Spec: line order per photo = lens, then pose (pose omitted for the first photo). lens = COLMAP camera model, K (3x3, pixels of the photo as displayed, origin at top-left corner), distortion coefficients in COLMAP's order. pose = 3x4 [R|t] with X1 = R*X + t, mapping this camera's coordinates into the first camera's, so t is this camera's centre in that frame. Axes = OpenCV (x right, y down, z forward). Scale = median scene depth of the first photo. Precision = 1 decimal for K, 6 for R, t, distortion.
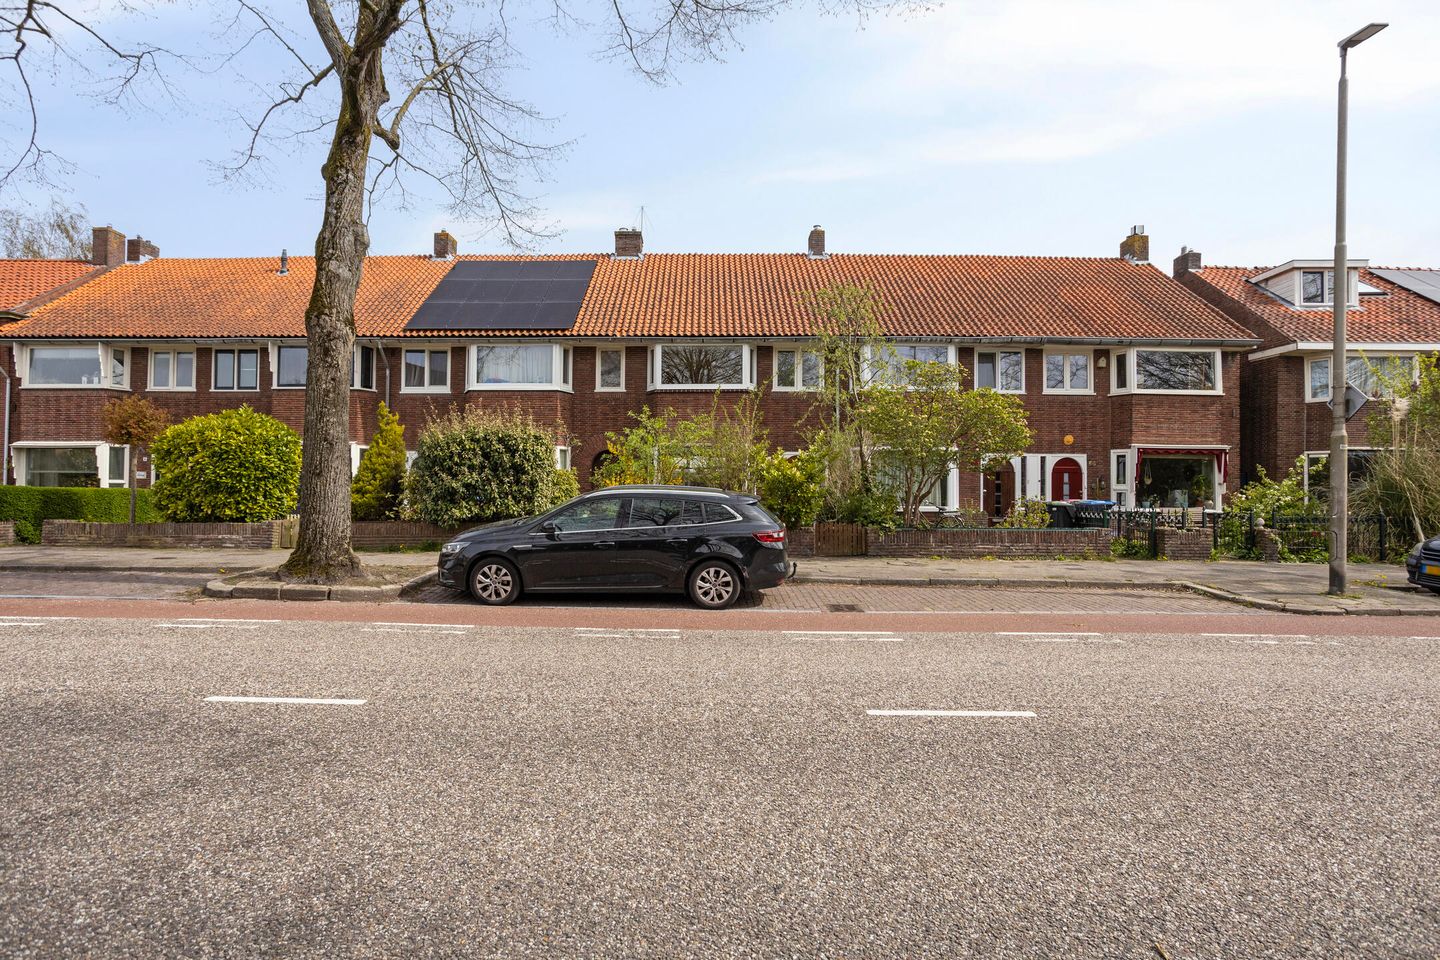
lens RADIAL K [[746.7, 0, 718.2], [0, 746.7, 482.2], [0, 0, 1]] dist [-0.031821, 0.040038]
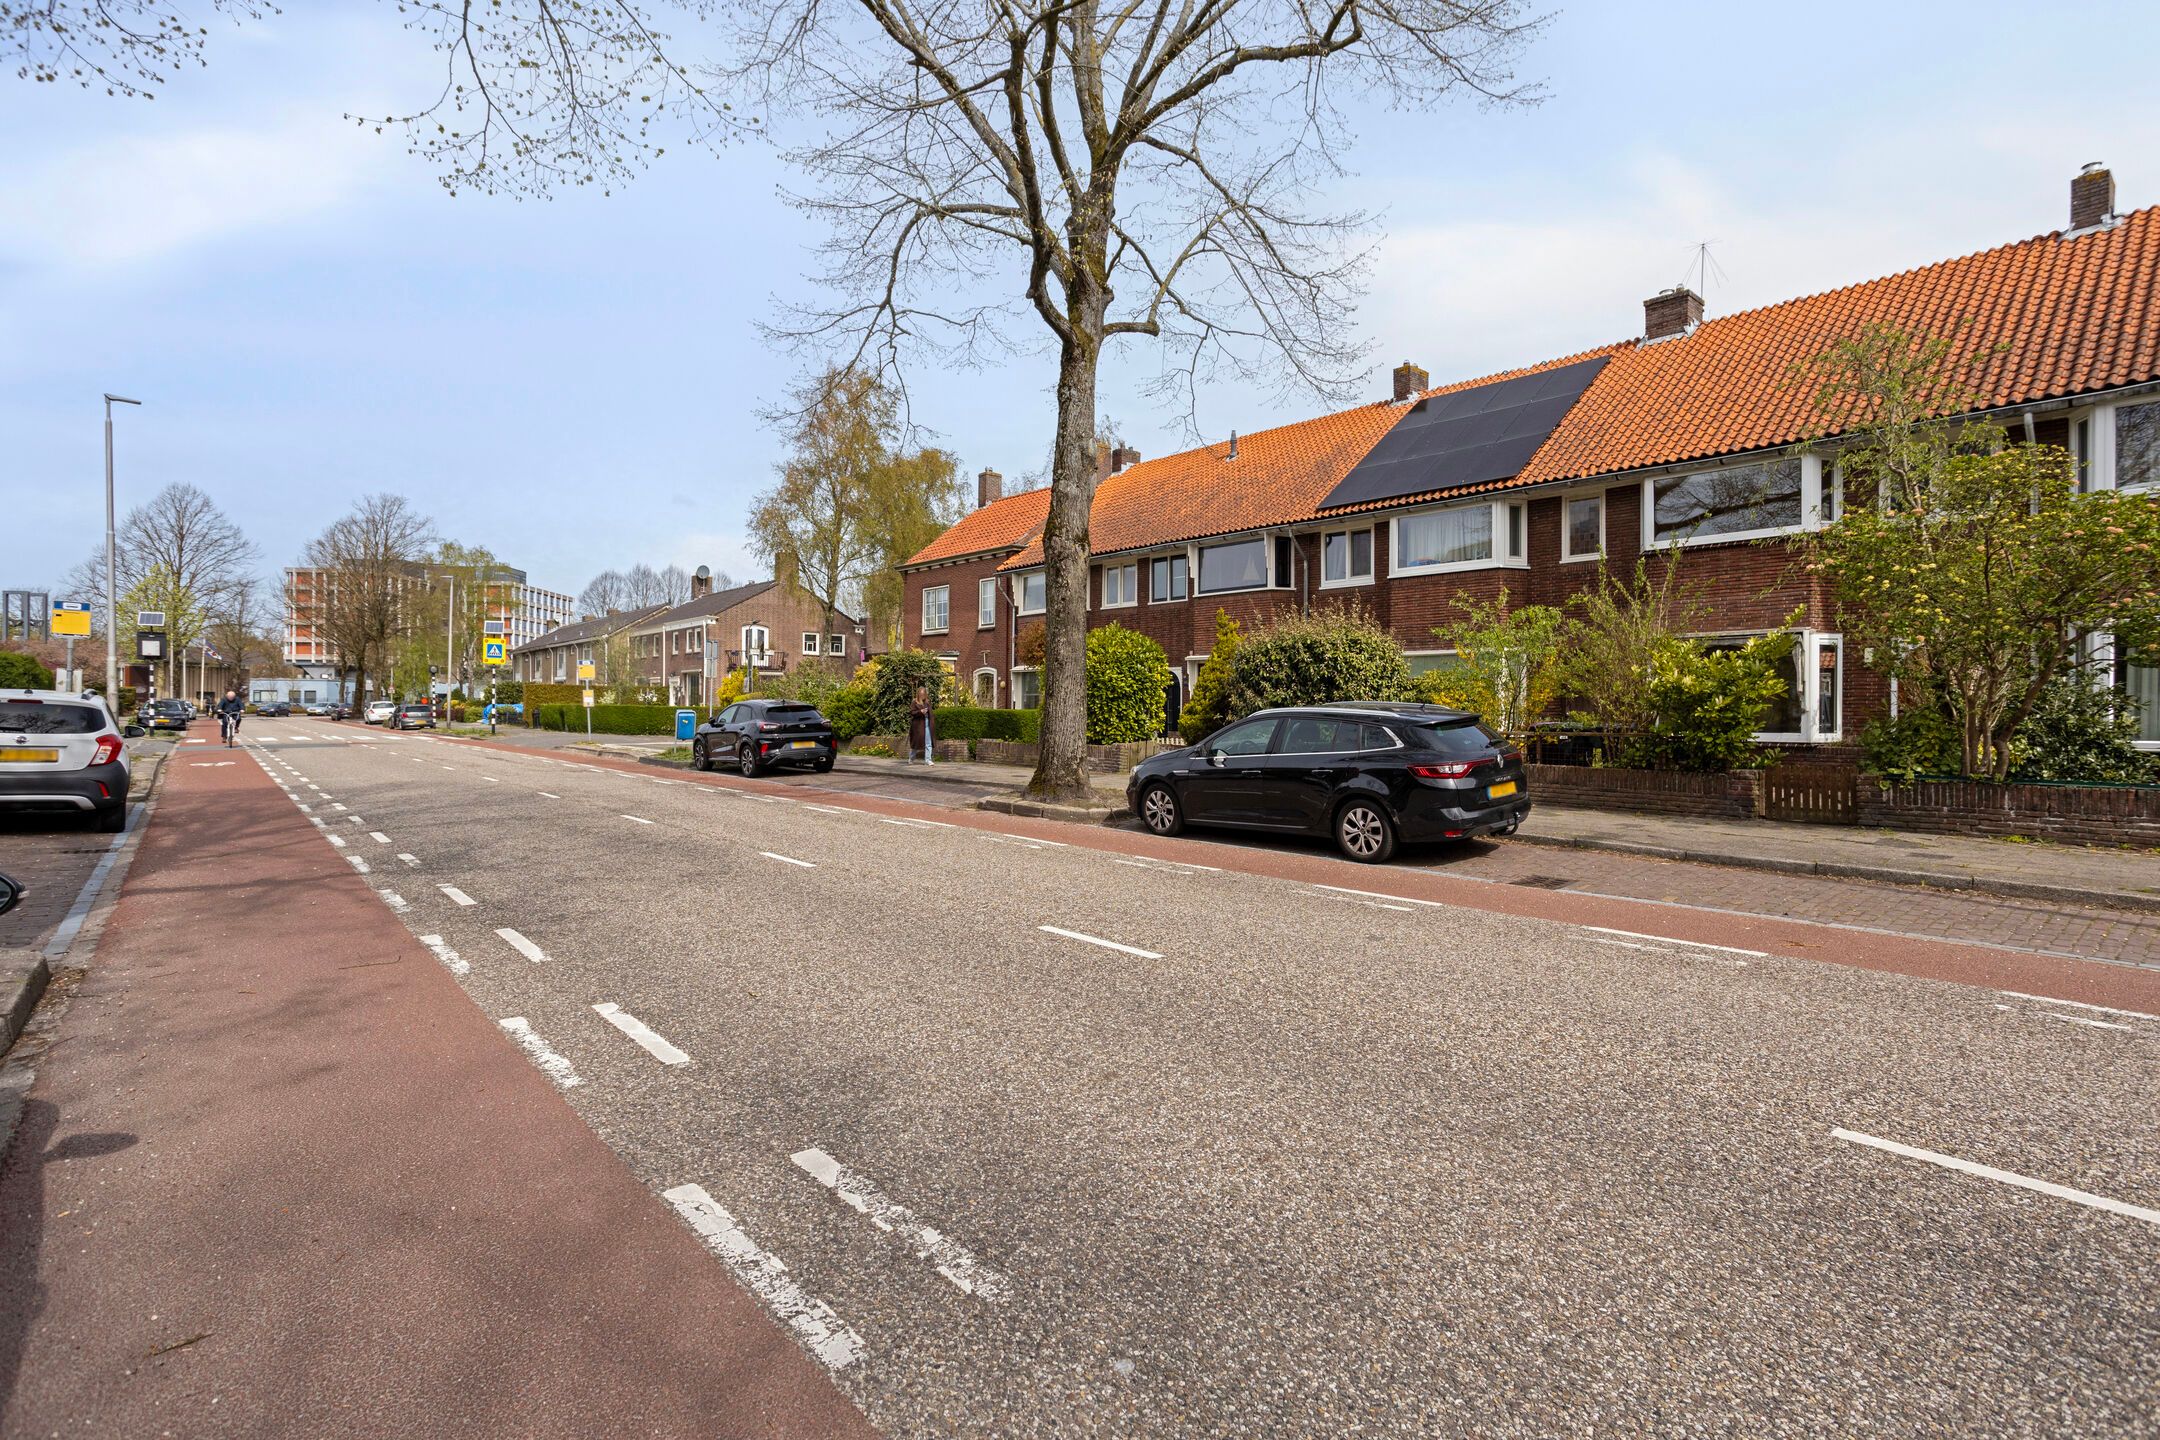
lens RADIAL K [[1133.5, 0, 1080.0], [0, 1133.5, 720.0], [0, 0, 1]] dist [-0.035436, 0.040624]
pose [[0.661500, 0.002462, -0.749941, 0.444215], [0.010065, 0.999875, 0.012161, 0.003702], [0.749878, -0.015592, 0.661393, 0.004634]]
